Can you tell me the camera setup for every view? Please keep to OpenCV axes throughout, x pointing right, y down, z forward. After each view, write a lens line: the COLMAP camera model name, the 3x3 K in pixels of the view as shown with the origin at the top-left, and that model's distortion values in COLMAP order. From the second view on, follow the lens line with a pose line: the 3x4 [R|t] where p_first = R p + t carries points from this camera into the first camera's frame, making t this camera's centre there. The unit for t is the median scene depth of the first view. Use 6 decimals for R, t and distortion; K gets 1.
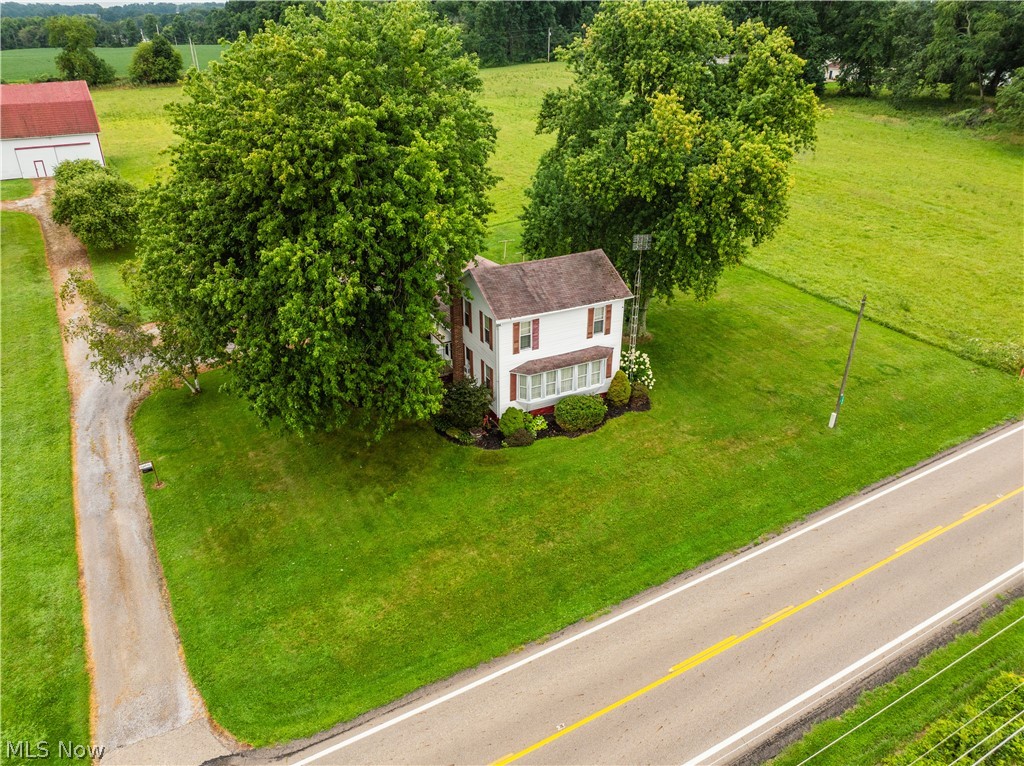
lens RADIAL K [[738.1, 0, 512.0], [0, 738.1, 383.0], [0, 0, 1]] dist [-0.038508, -0.001084]
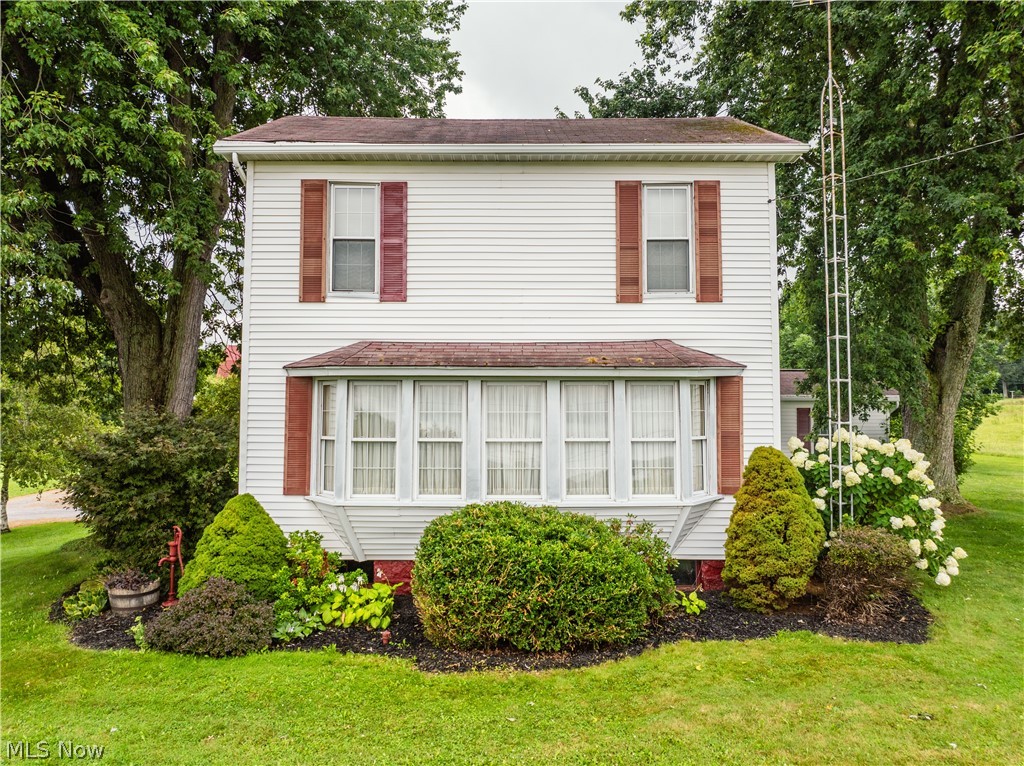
lens RADIAL K [[738.1, 0, 512.0], [0, 738.1, 383.0], [0, 0, 1]] dist [-0.038508, -0.001084]
pose [[0.897001, -0.025862, -0.441271, 0.182778], [-0.201195, 0.864995, -0.459679, 0.092344], [0.393585, 0.501114, 0.770698, 0.801184]]
